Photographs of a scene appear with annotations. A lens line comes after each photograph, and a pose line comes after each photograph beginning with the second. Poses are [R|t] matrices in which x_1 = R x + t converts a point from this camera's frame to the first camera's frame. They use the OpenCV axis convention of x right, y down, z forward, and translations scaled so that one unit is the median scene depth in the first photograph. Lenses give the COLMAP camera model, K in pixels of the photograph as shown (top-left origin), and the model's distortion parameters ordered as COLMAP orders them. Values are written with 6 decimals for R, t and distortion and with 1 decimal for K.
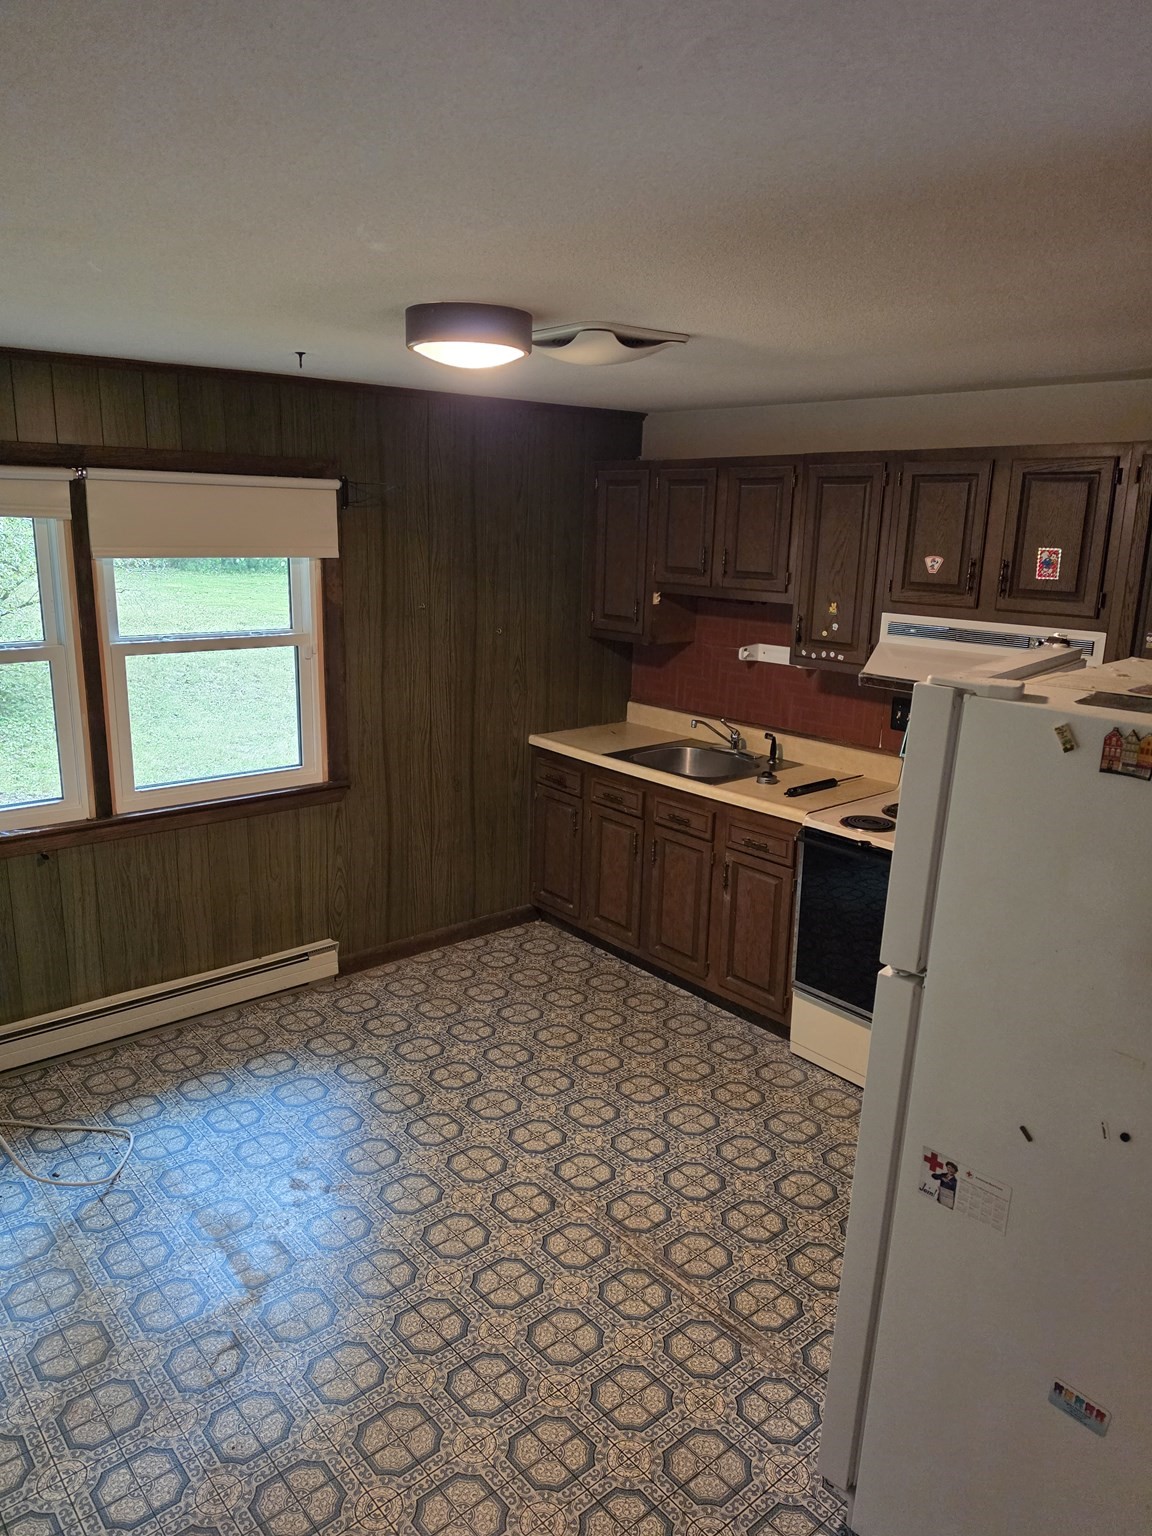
lens RADIAL K [[1046.1, 0, 574.5], [0, 1046.1, 767.0], [0, 0, 1]] dist [0.054445, -0.067440]
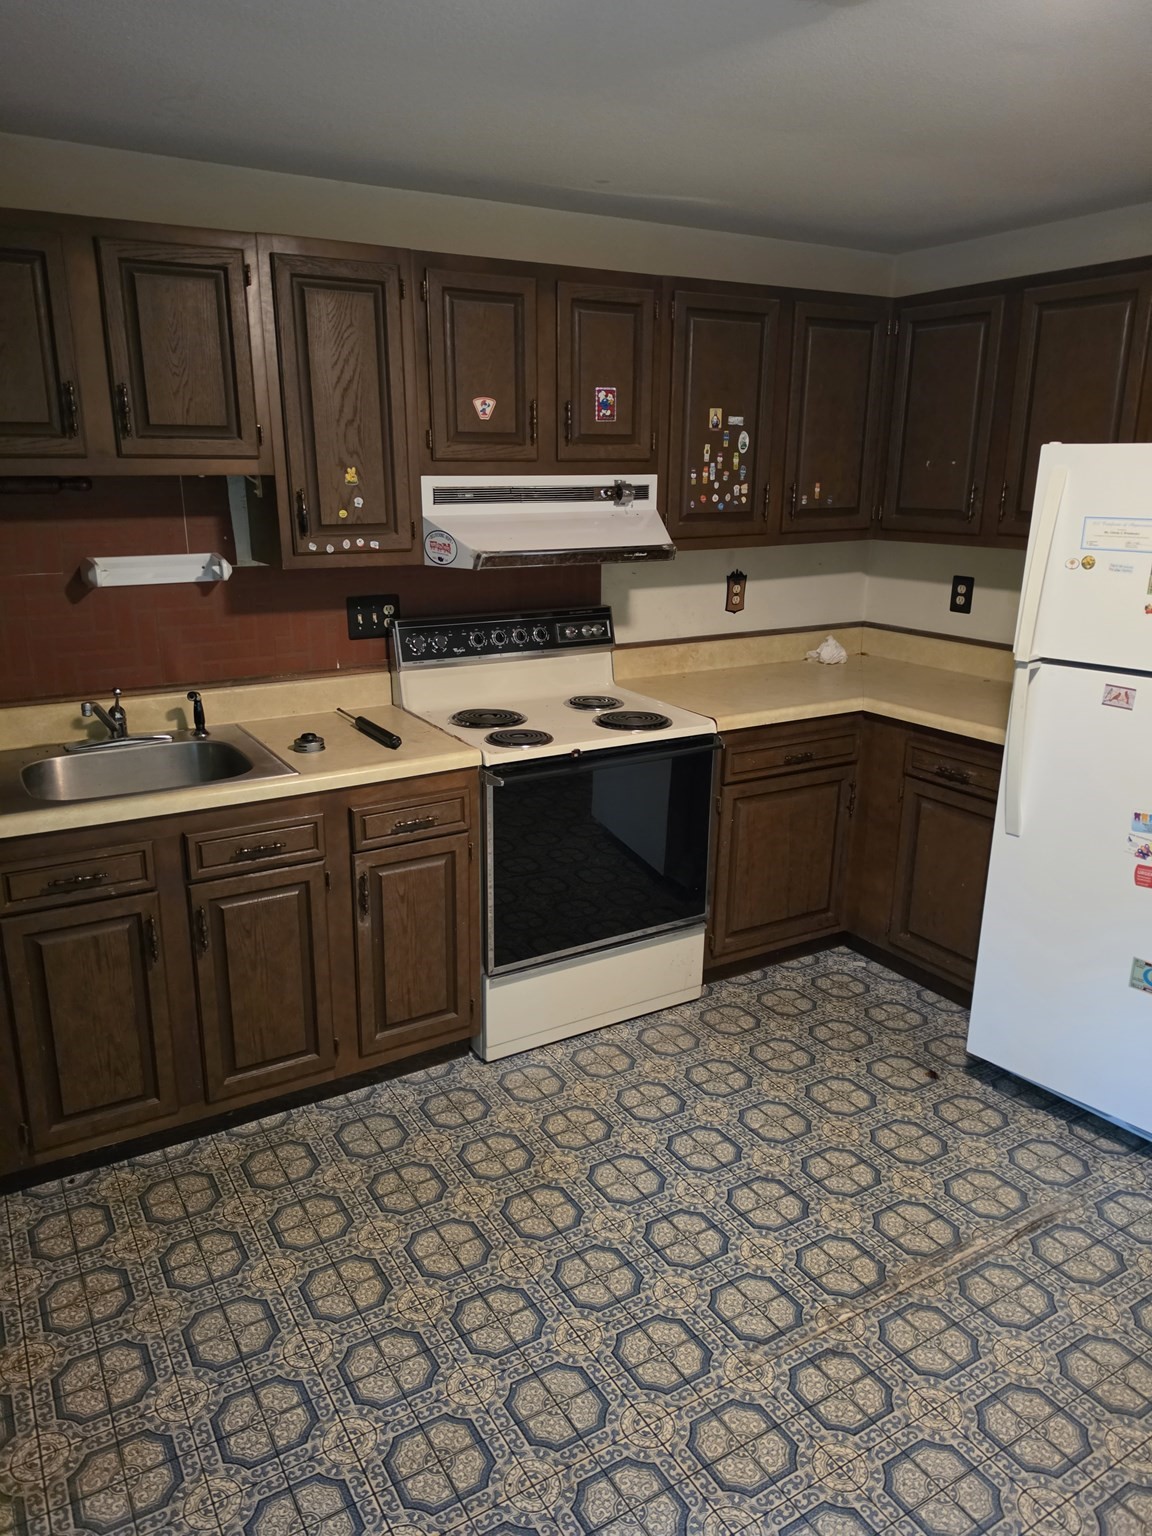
lens RADIAL K [[1046.1, 0, 570.6], [0, 1046.1, 757.3], [0, 0, 1]] dist [0.054445, -0.067440]
pose [[0.173636, -0.281810, 0.943628, -0.449786], [0.233324, 0.942674, 0.238591, -0.108446], [-0.956771, 0.178743, 0.229435, 0.740915]]
